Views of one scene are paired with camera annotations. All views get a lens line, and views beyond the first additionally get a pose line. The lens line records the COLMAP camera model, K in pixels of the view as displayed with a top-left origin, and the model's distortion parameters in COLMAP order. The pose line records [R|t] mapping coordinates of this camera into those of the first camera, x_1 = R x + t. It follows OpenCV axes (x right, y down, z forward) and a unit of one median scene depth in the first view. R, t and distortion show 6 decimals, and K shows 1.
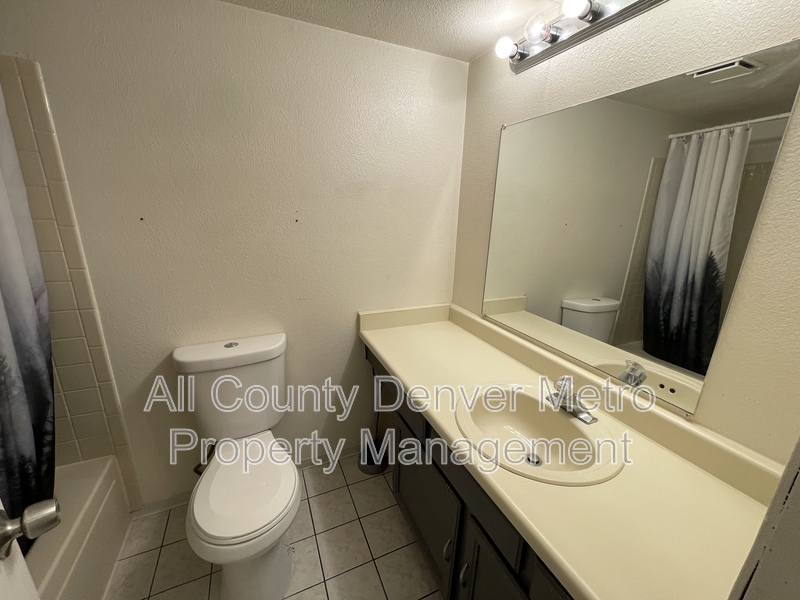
lens RADIAL K [[321.4, 0, 402.0], [0, 321.4, 298.3], [0, 0, 1]] dist [-0.004299, 0.000759]
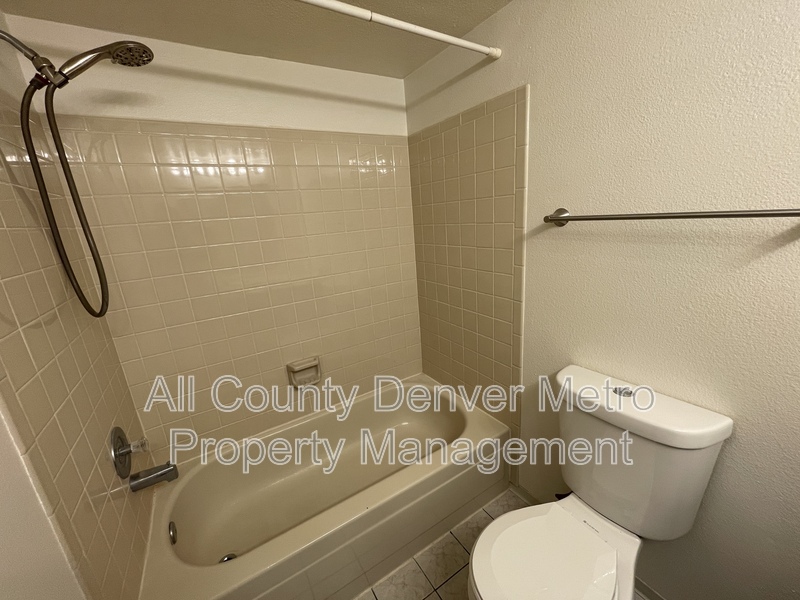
lens RADIAL K [[321.4, 0, 403.4], [0, 321.4, 300.1], [0, 0, 1]] dist [-0.004299, 0.000759]
pose [[0.136871, 0.224529, -0.964807, 0.054647], [-0.189713, 0.961886, 0.196936, -0.108612], [0.972253, 0.156081, 0.174250, 0.381164]]
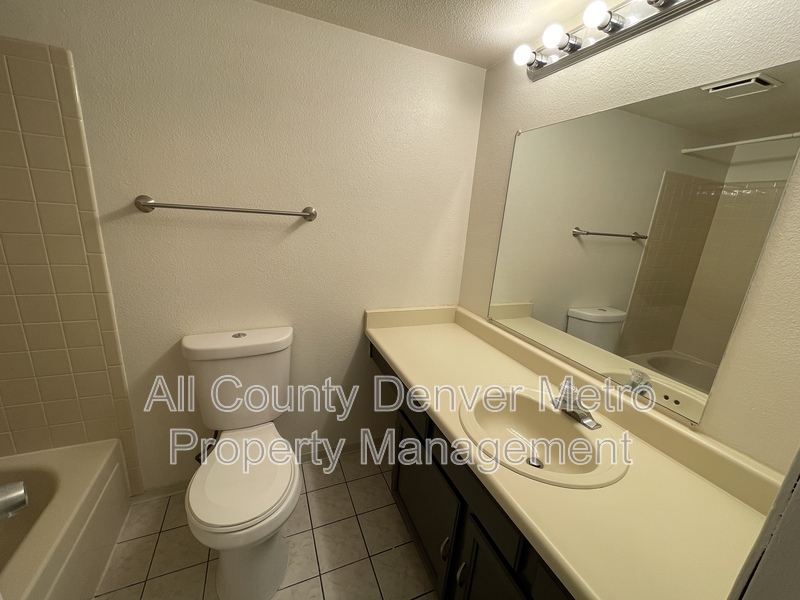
lens RADIAL K [[321.4, 0, 402.2], [0, 321.4, 298.4], [0, 0, 1]] dist [-0.004299, 0.000759]
pose [[0.998842, 0.046960, -0.010492, -0.015096], [-0.047084, 0.998821, -0.011853, 0.017990], [0.009923, 0.012333, 0.999875, -0.009812]]
